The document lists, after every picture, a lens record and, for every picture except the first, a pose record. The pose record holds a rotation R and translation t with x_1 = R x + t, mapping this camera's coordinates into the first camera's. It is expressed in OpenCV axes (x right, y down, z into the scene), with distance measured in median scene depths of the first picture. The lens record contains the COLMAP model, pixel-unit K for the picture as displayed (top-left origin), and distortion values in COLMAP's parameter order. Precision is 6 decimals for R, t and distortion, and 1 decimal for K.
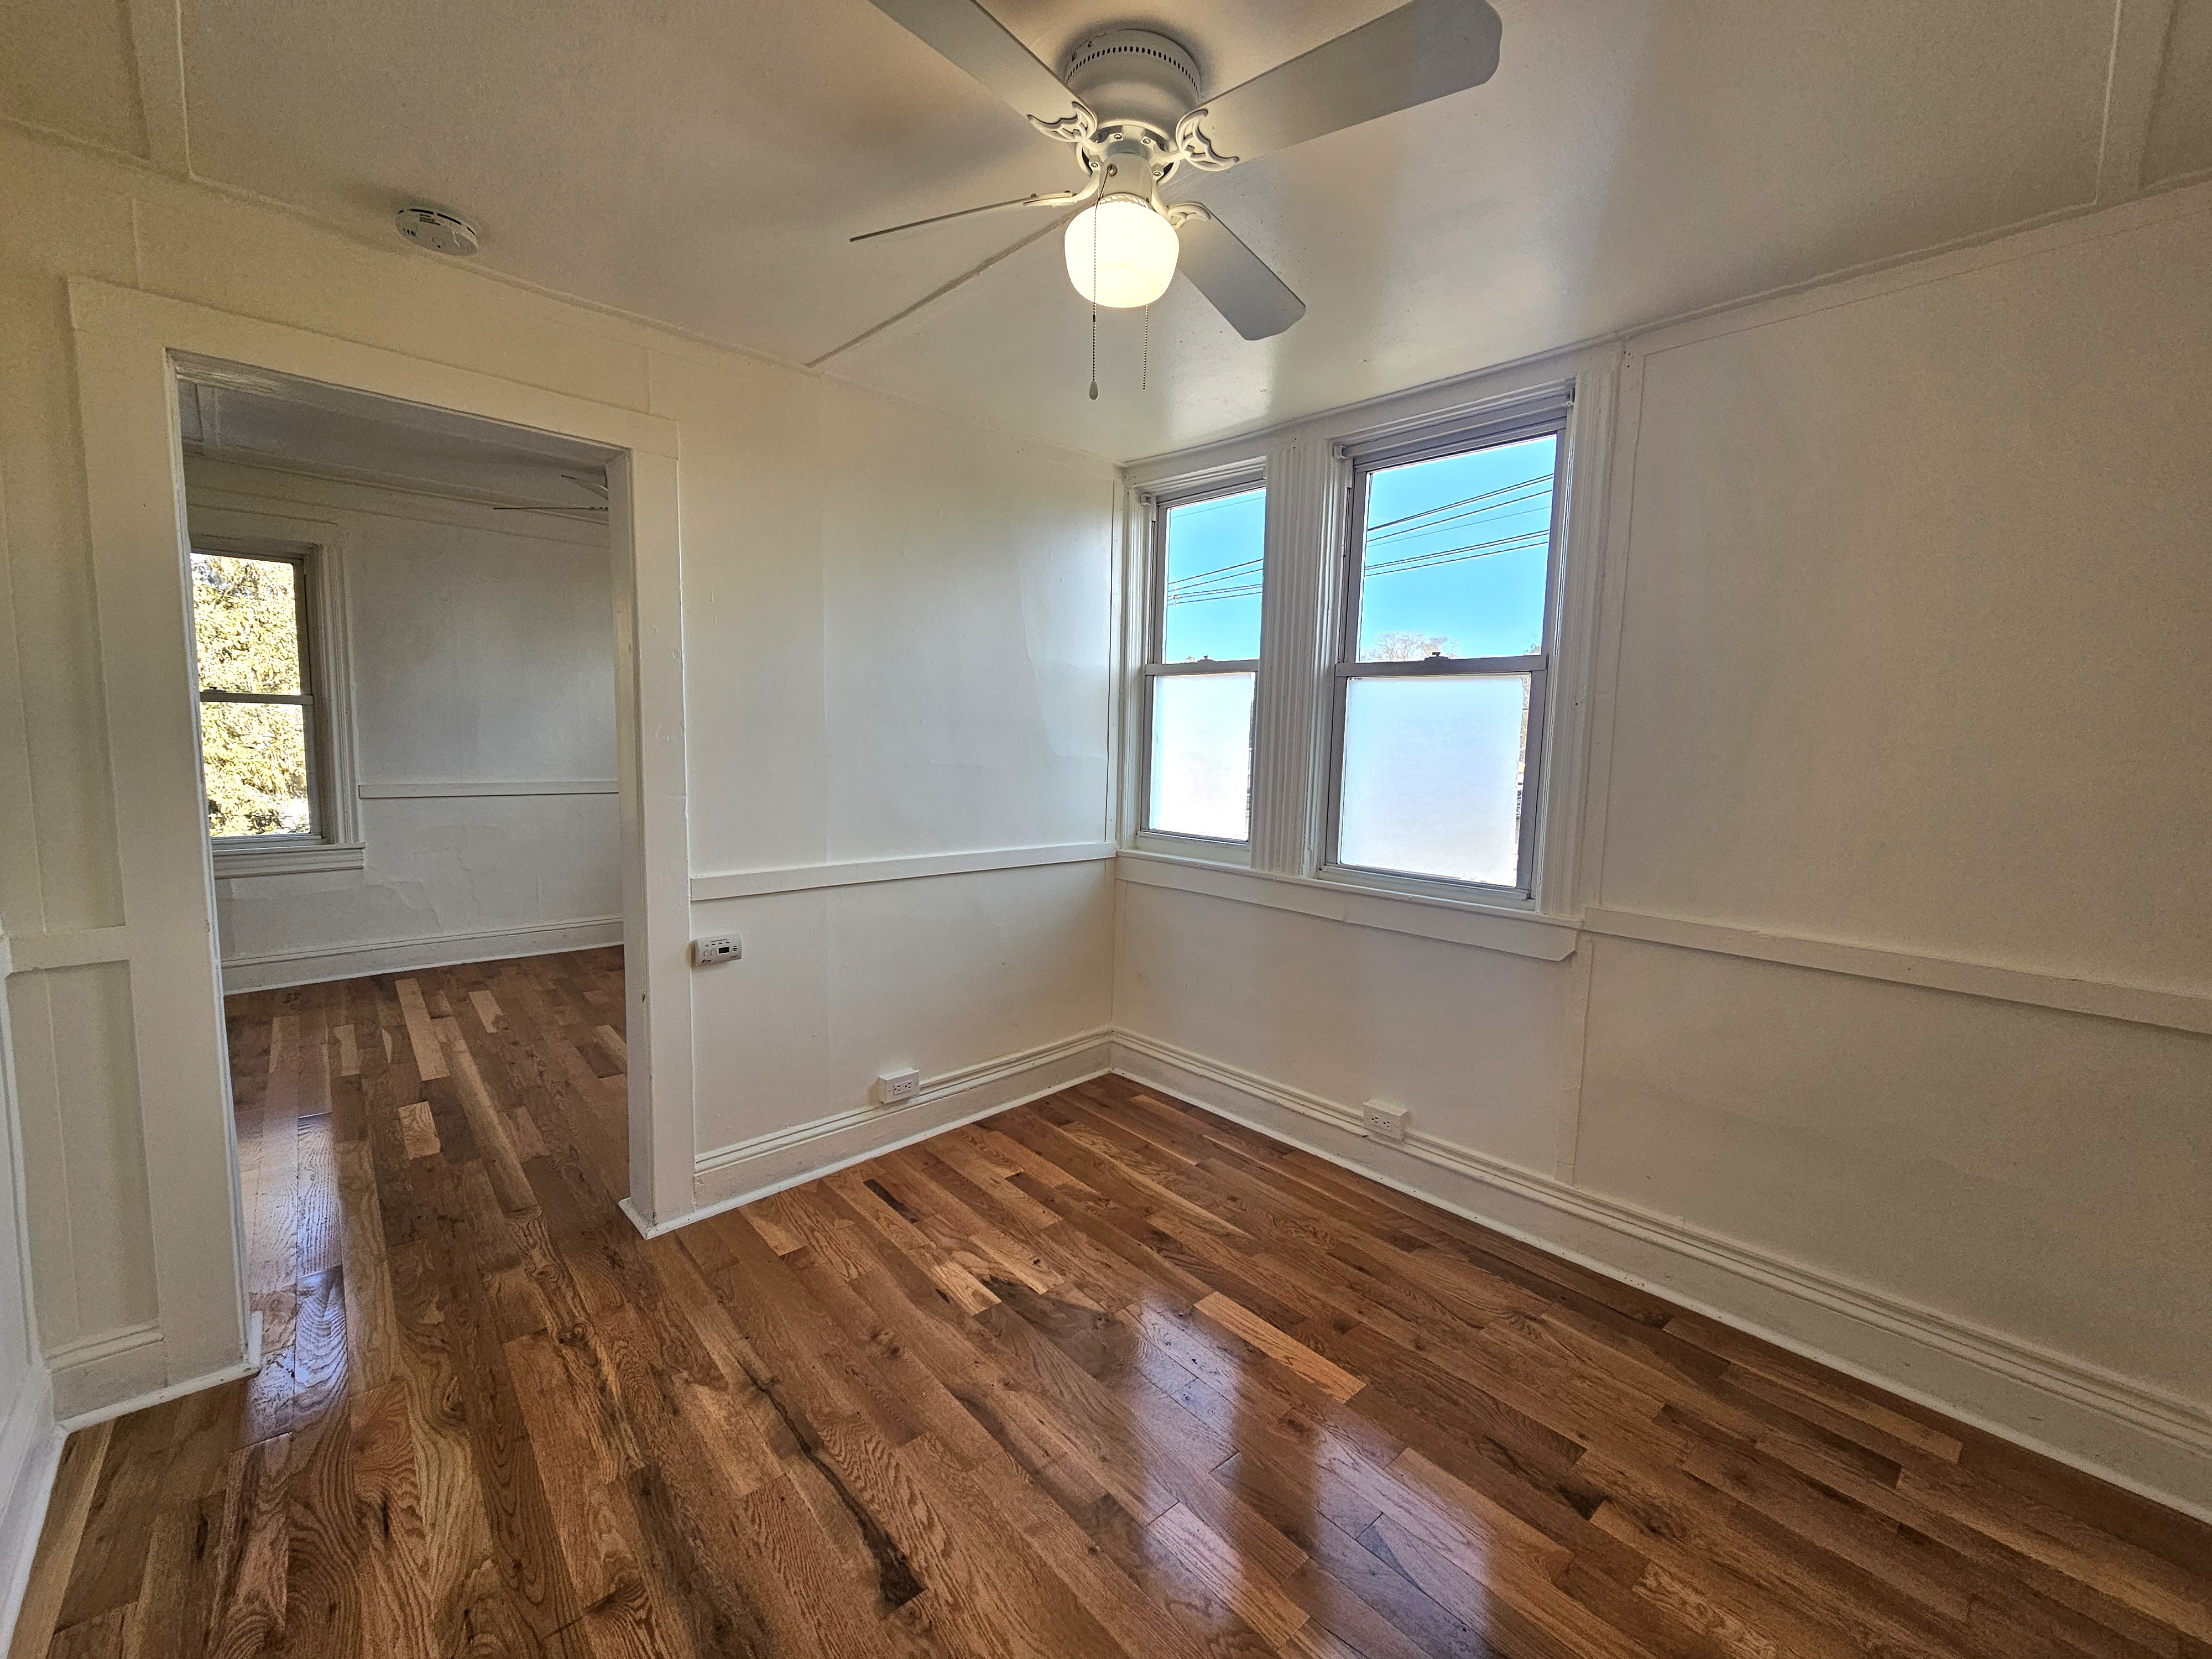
lens RADIAL K [[891.4, 0, 1108.0], [0, 891.4, 829.0], [0, 0, 1]] dist [0.000127, -0.000226]
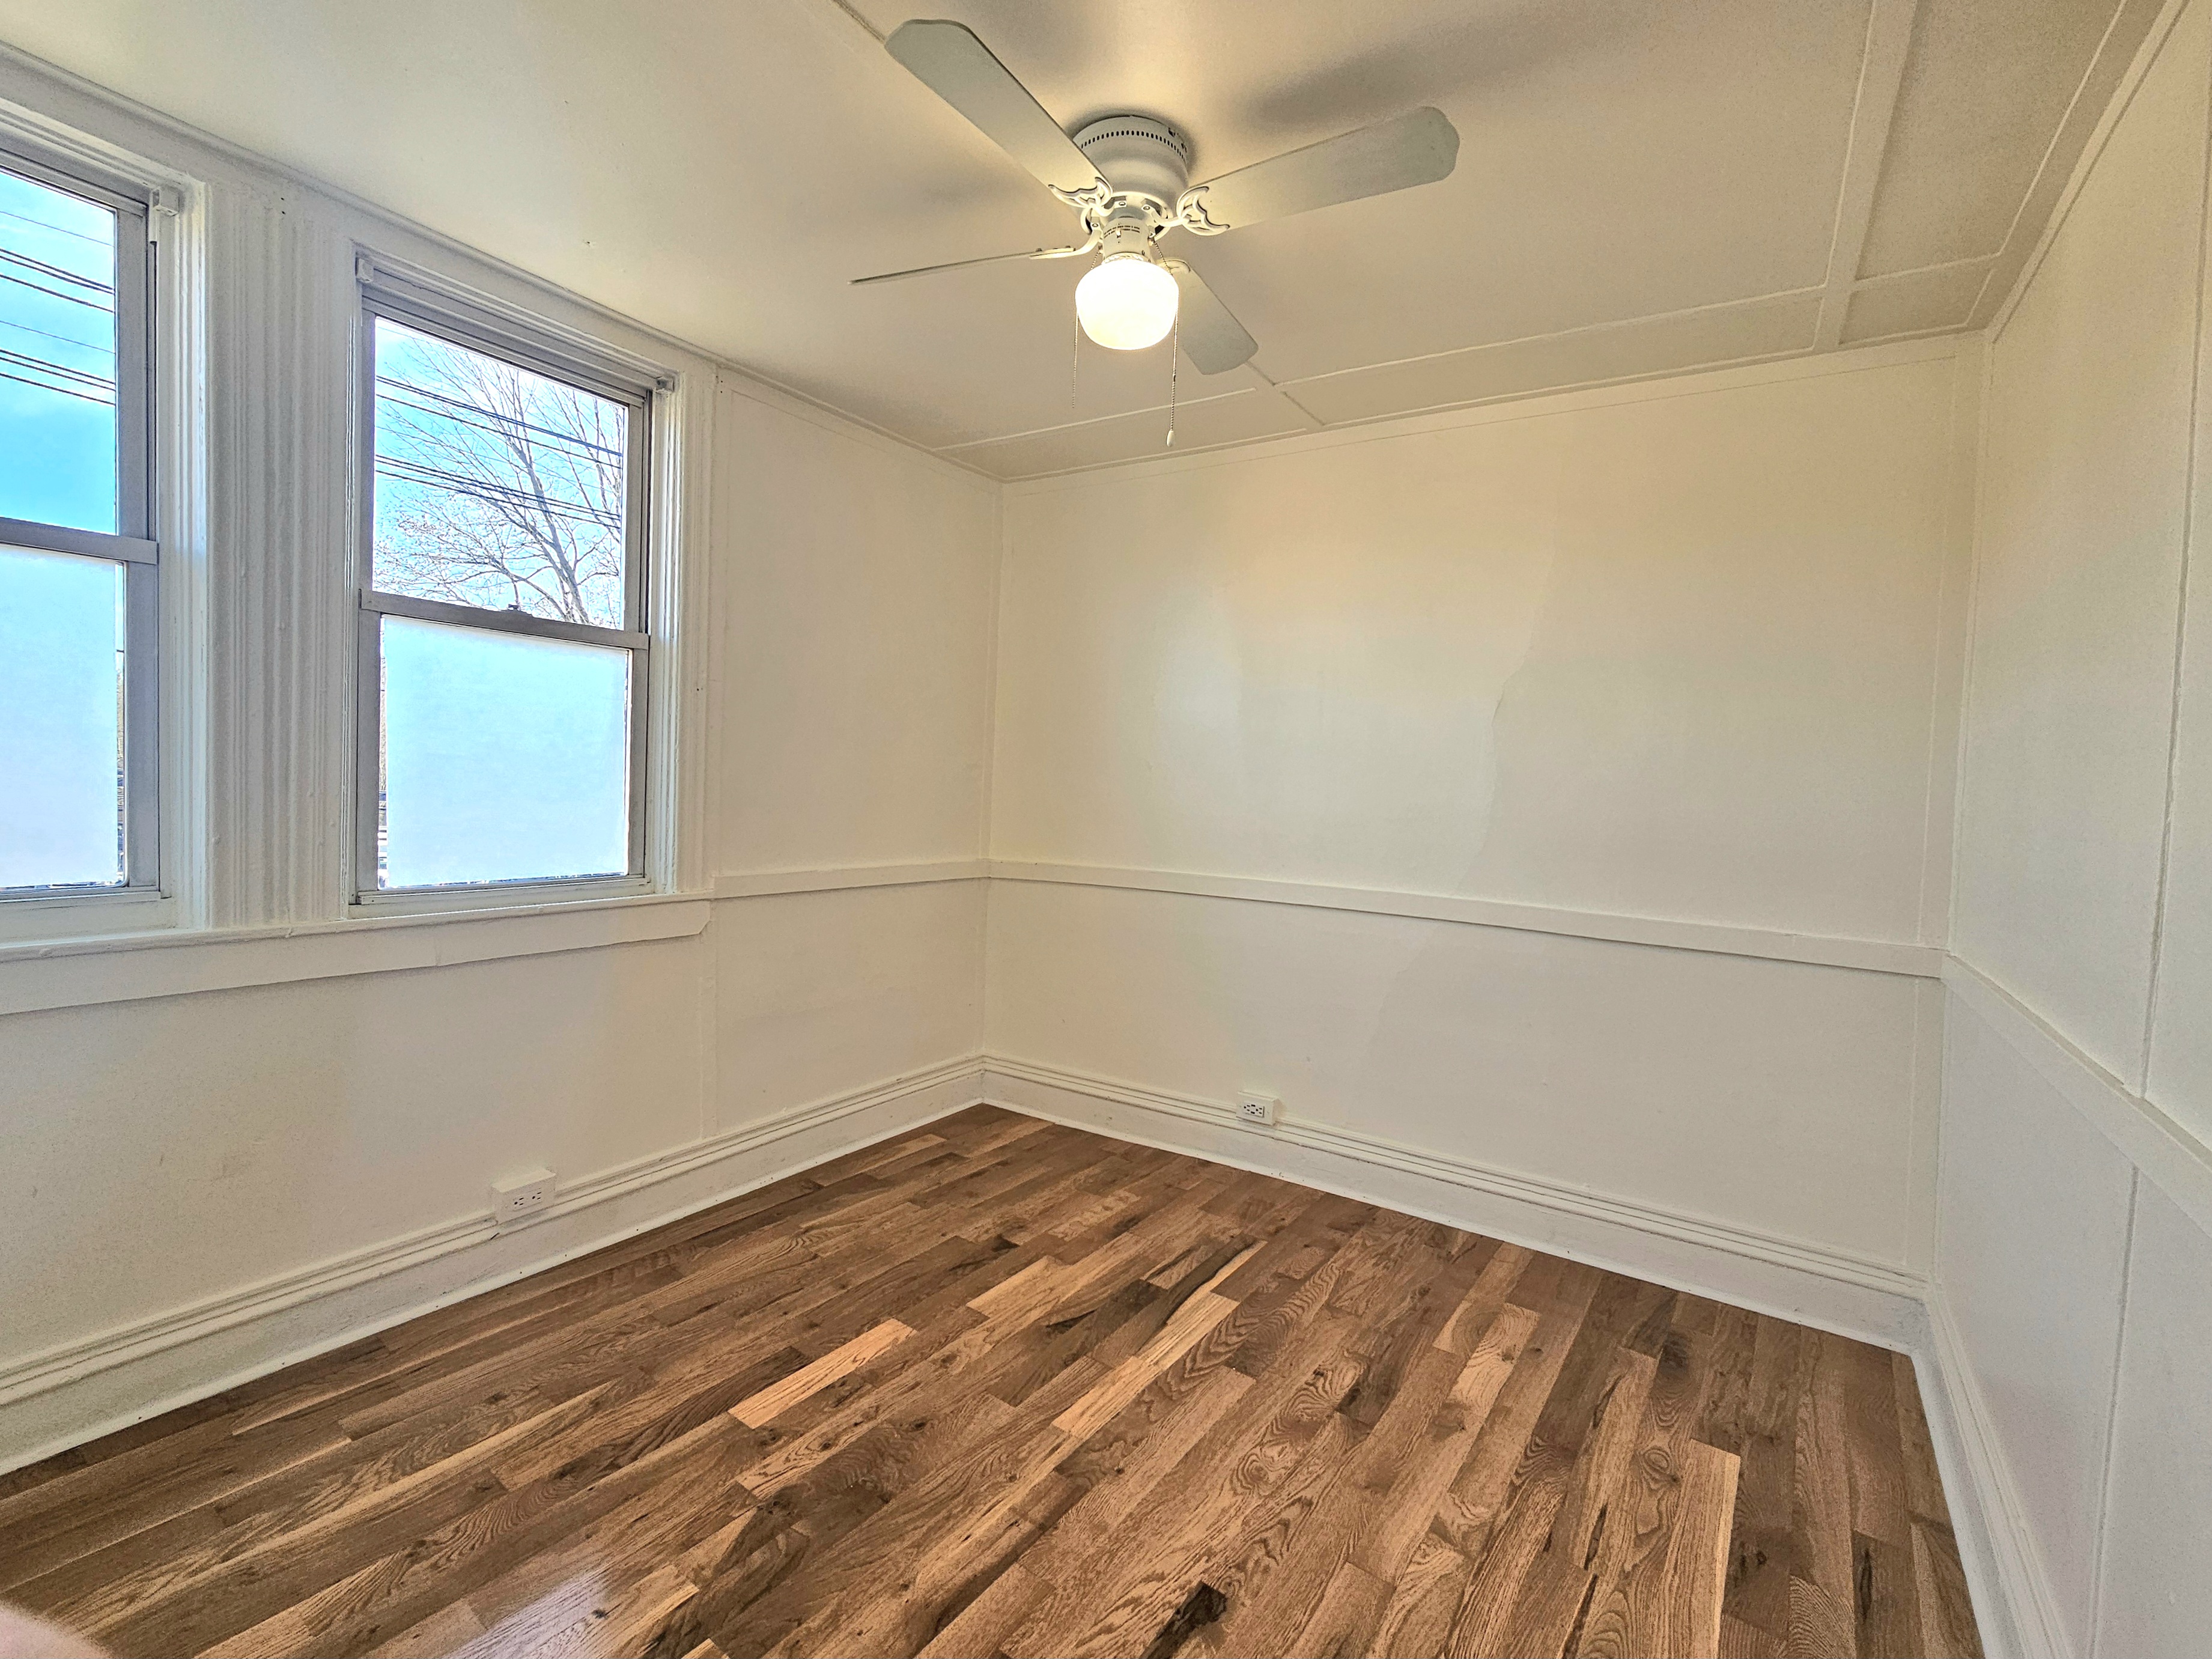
lens RADIAL K [[967.4, 0, 1110.1], [0, 967.4, 822.0], [0, 0, 1]] dist [0.000507, 0.000402]
pose [[-0.205918, -0.081685, 0.975154, -0.689906], [0.049626, 0.994356, 0.093772, -0.064341], [-0.977310, 0.067702, -0.200702, 0.738233]]
